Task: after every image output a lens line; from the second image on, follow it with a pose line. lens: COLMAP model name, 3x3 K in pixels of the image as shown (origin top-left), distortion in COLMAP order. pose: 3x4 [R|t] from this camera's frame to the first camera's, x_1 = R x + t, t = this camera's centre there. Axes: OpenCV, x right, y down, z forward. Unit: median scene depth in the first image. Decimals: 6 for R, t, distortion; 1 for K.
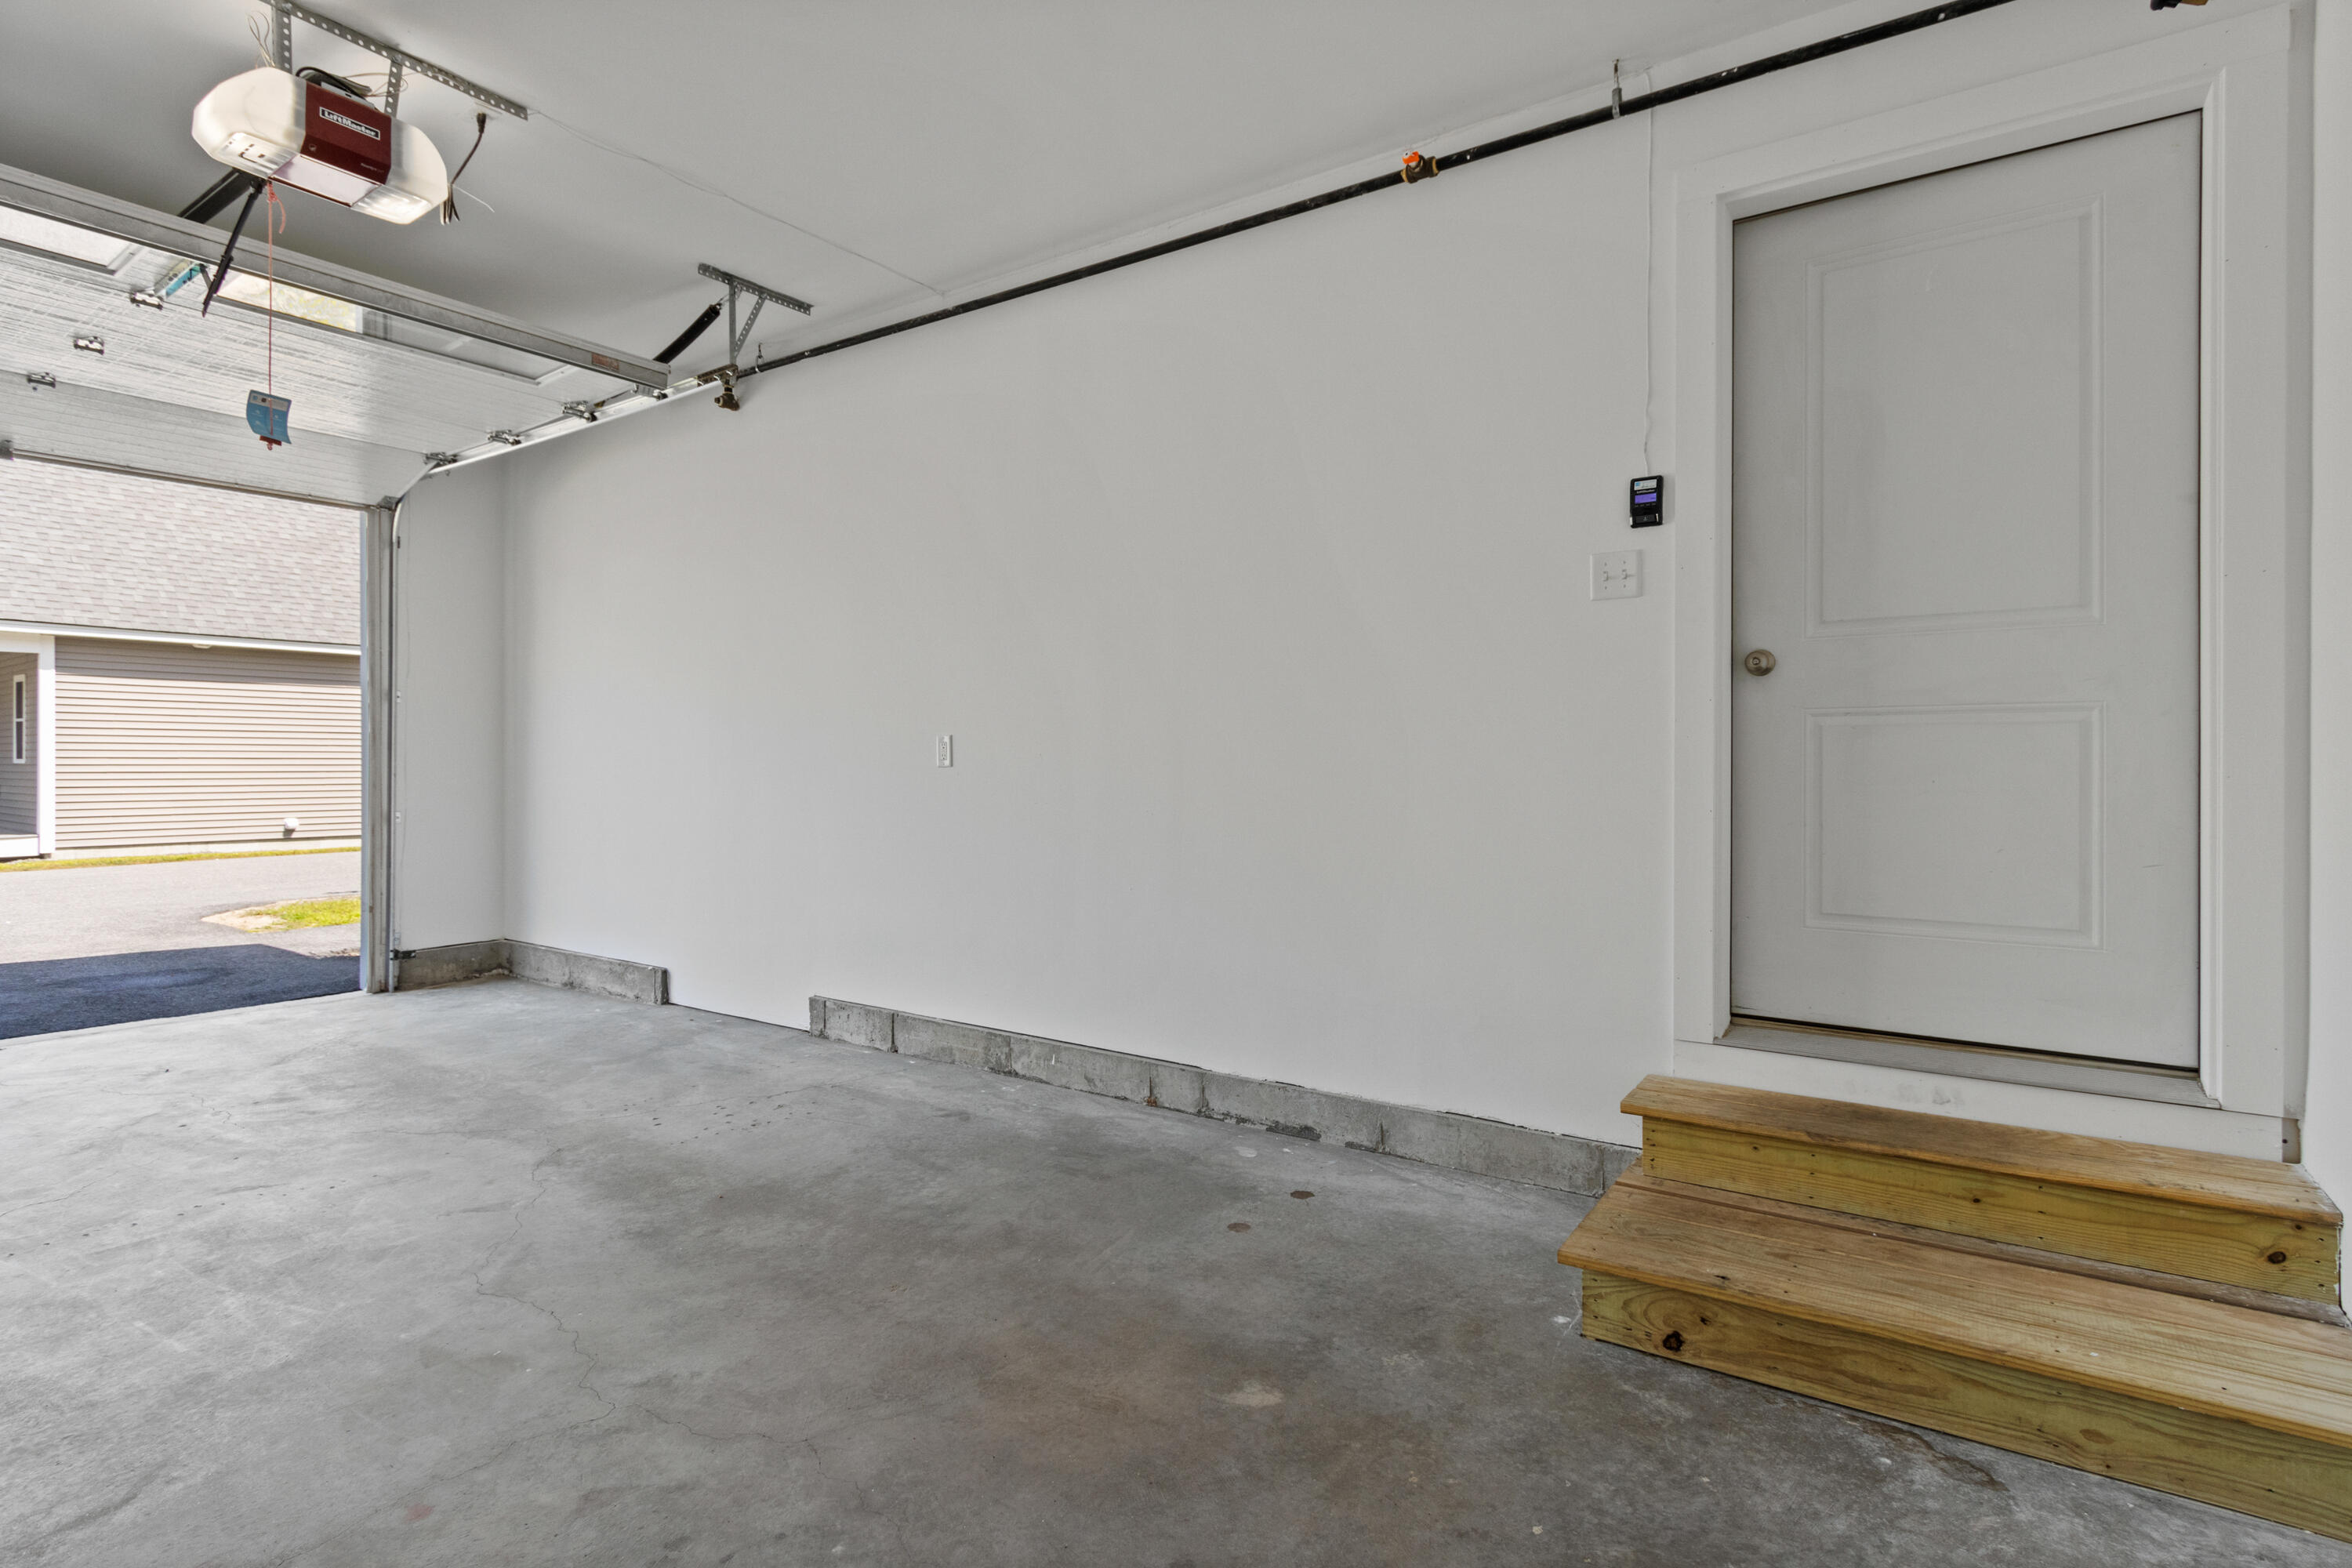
lens RADIAL K [[1184.6, 0, 1037.8], [0, 1184.6, 735.1], [0, 0, 1]] dist [-0.009322, -0.000109]
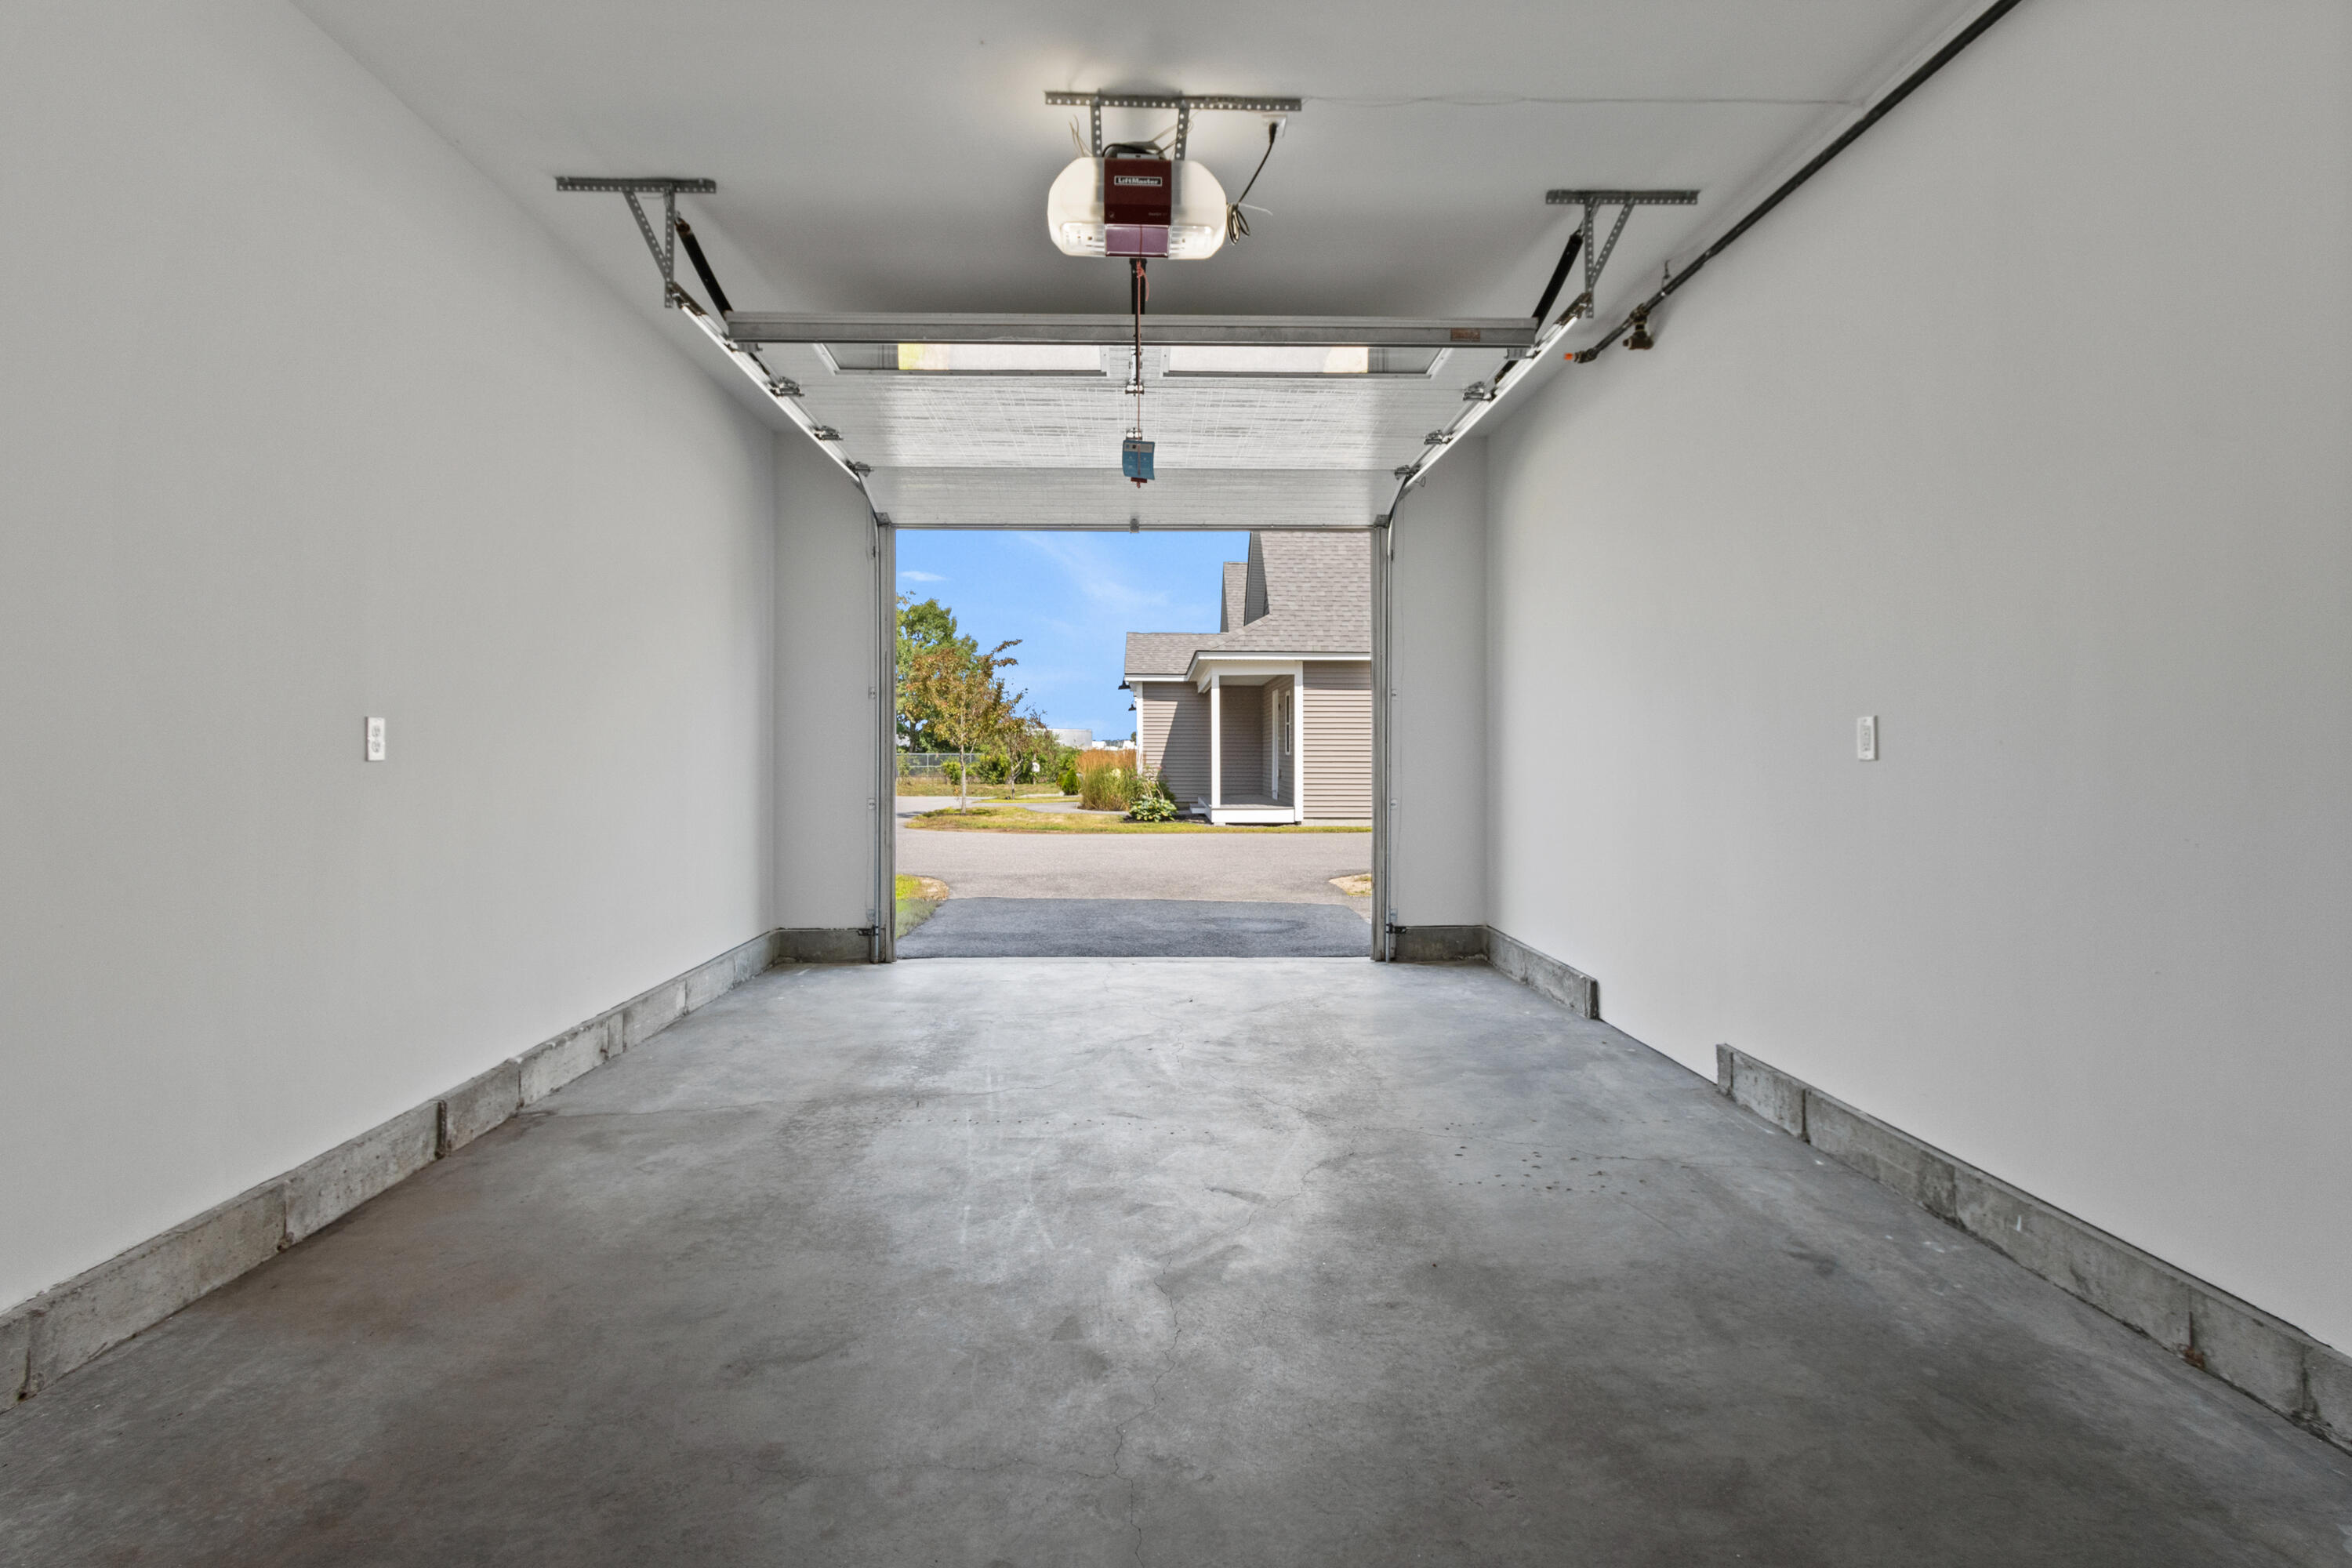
lens RADIAL K [[1102.1, 0, 1186.7], [0, 1102.1, 729.9], [0, 0, 1]] dist [0.000015, -0.001138]
pose [[0.640884, -0.017325, -0.767442, 0.178402], [0.018262, 0.999806, -0.007321, 0.006036], [0.767420, -0.009324, 0.641077, 0.273904]]
